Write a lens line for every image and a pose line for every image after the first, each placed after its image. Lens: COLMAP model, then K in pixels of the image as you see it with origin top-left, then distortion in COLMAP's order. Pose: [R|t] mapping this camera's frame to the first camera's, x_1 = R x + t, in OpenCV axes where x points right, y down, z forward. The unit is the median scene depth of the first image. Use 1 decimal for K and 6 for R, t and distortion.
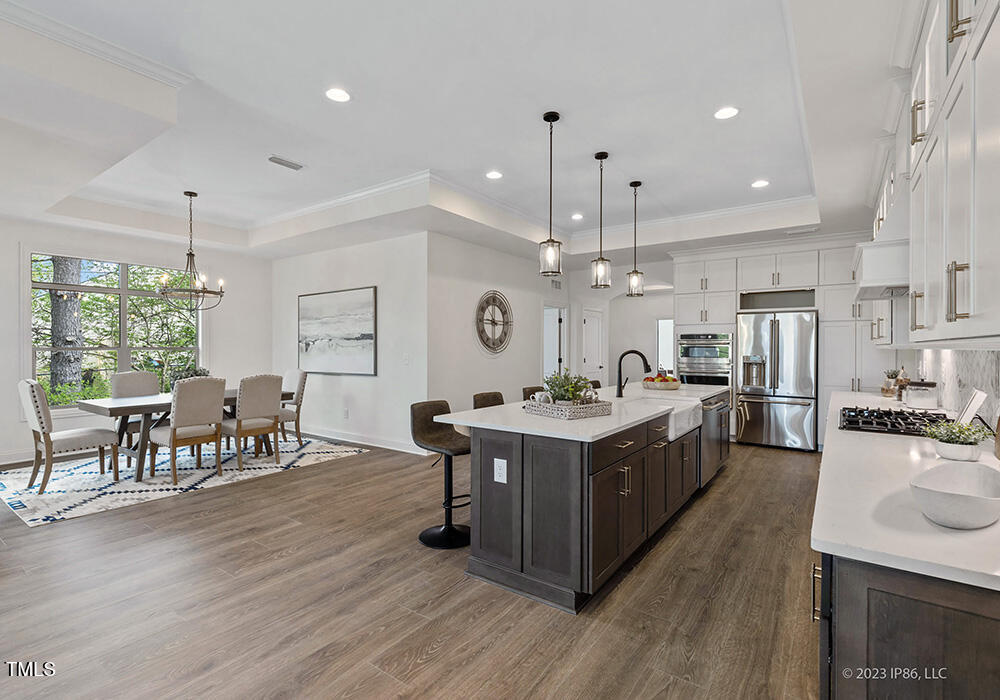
lens RADIAL K [[479.6, 0, 500.0], [0, 479.6, 350.0], [0, 0, 1]] dist [0.001177, -0.000257]
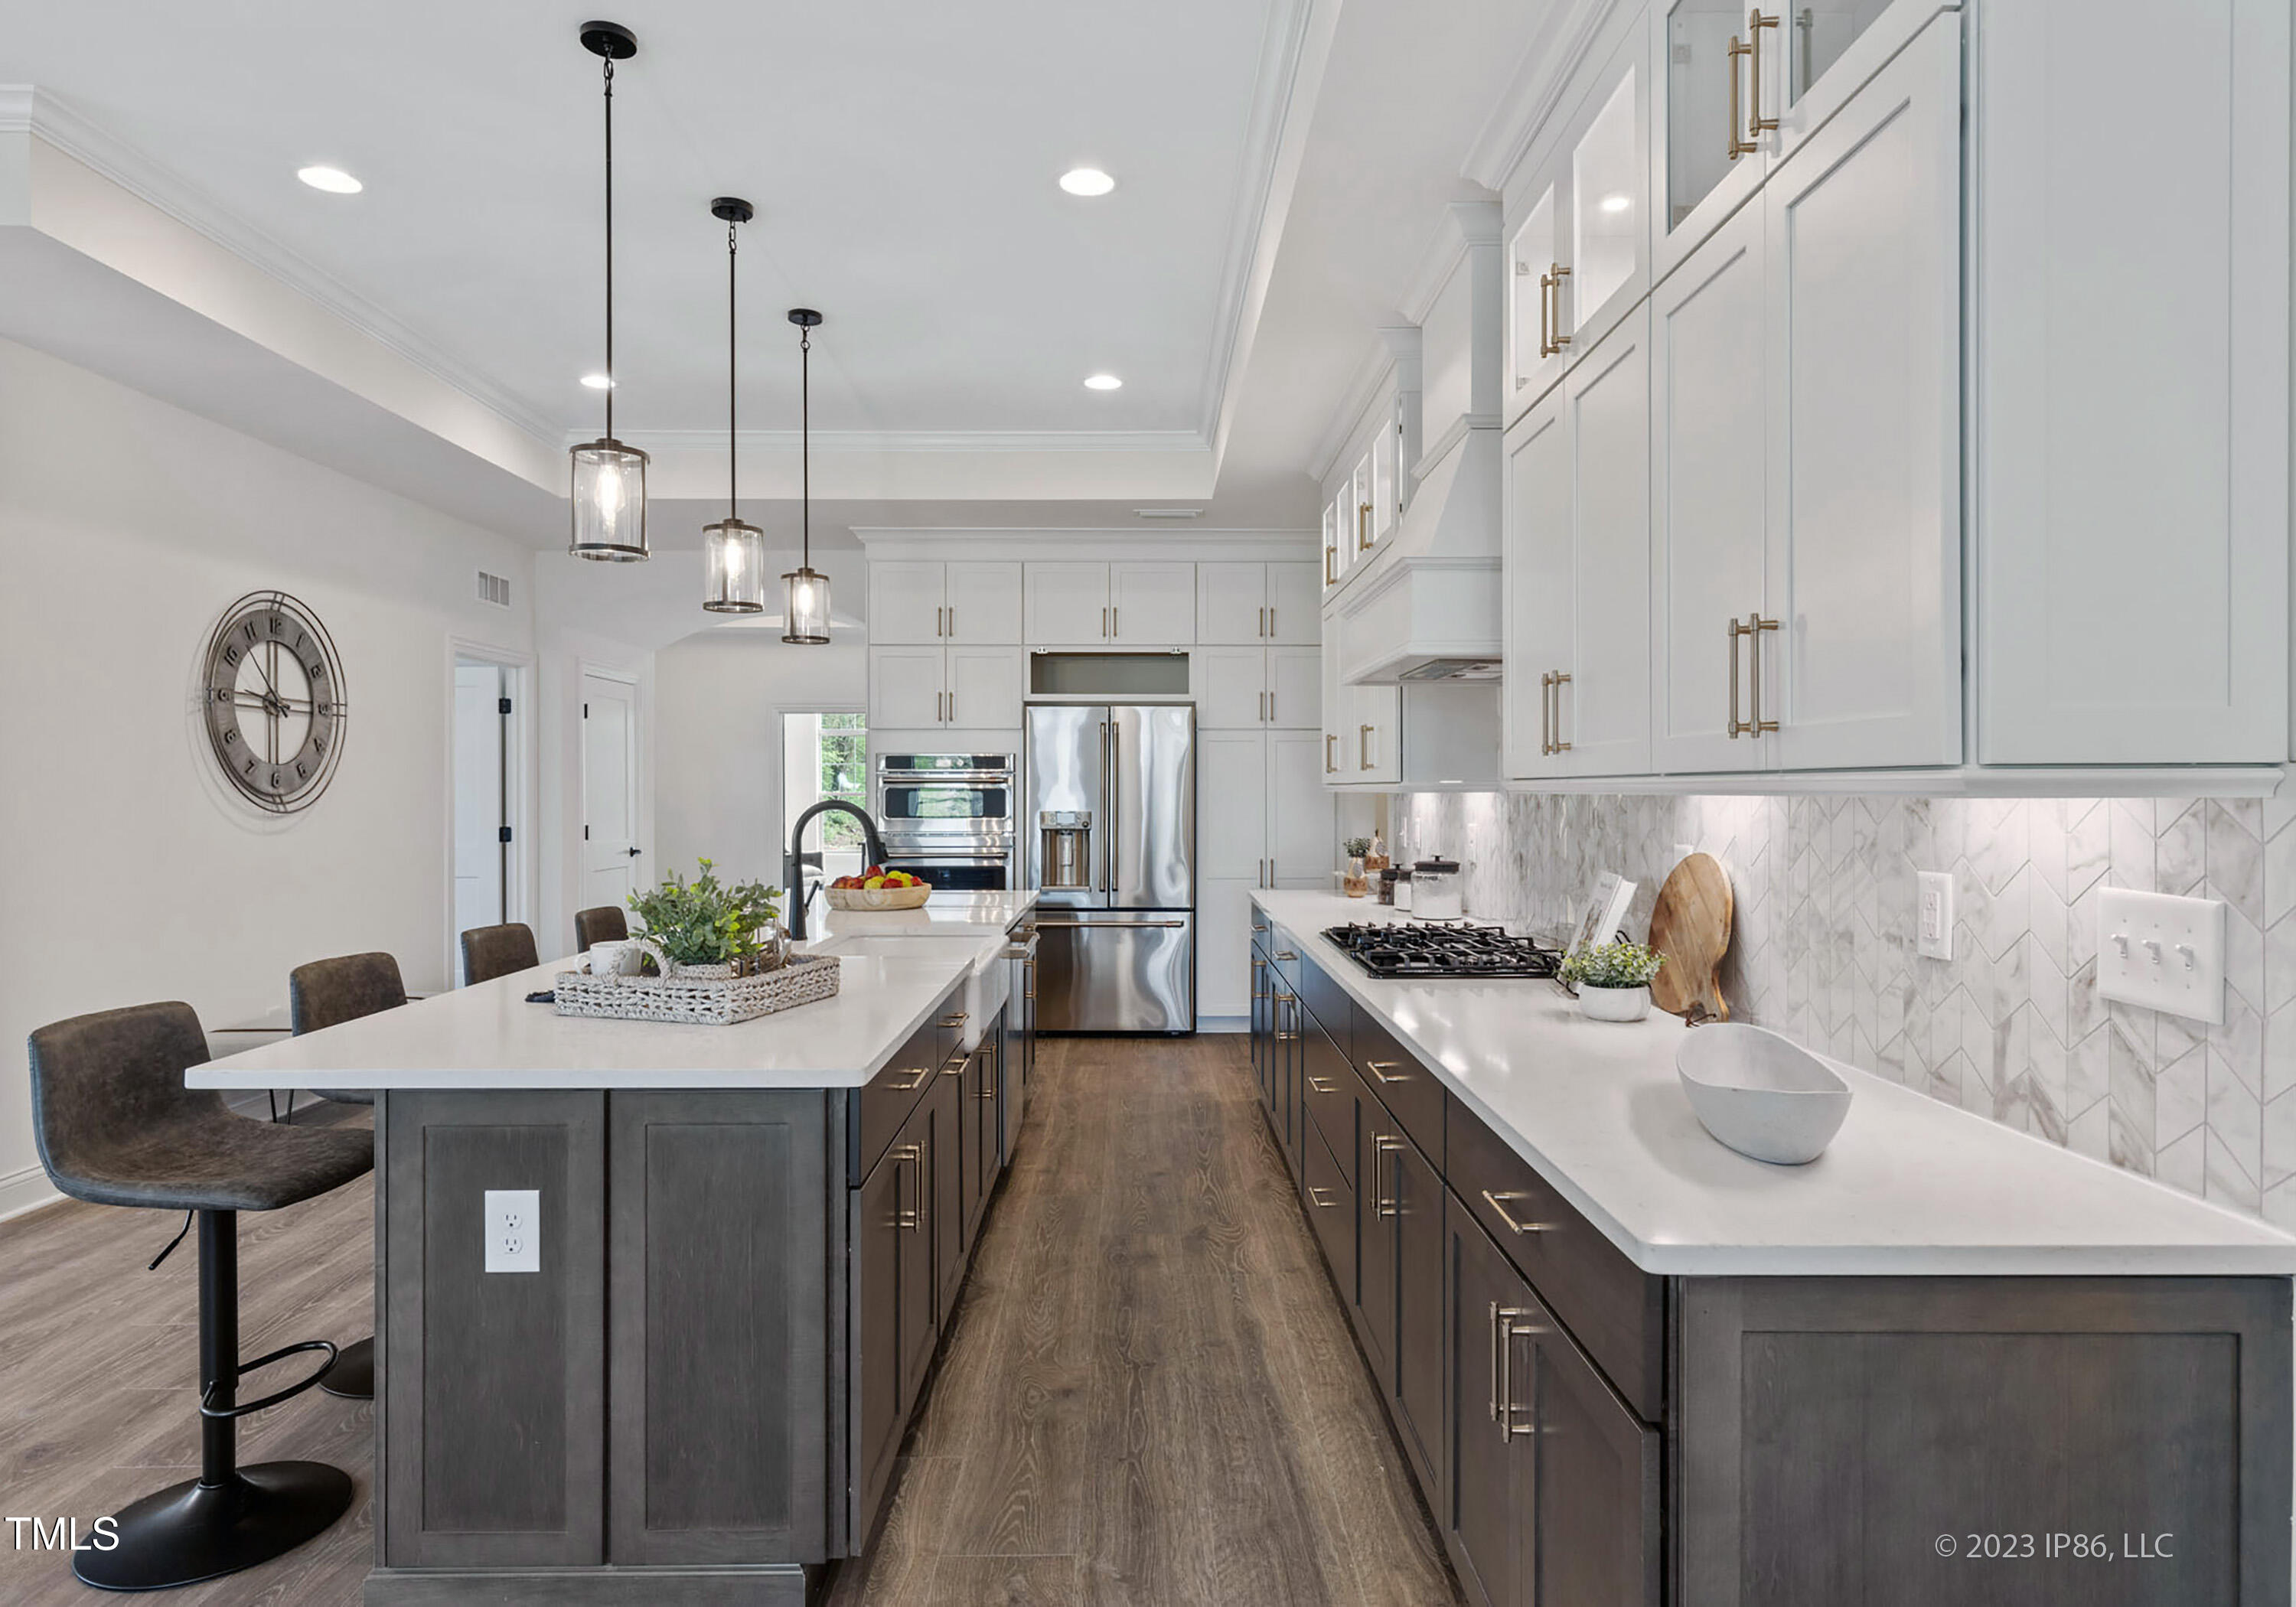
lens RADIAL K [[1340.5, 0, 1145.0], [0, 1340.5, 796.5], [0, 0, 1]] dist [0.001525, -0.000068]
pose [[0.796018, -0.006404, 0.605240, -0.139256], [0.006840, 0.999975, 0.001585, -0.002303], [-0.605235, 0.002879, 0.796042, 0.112604]]
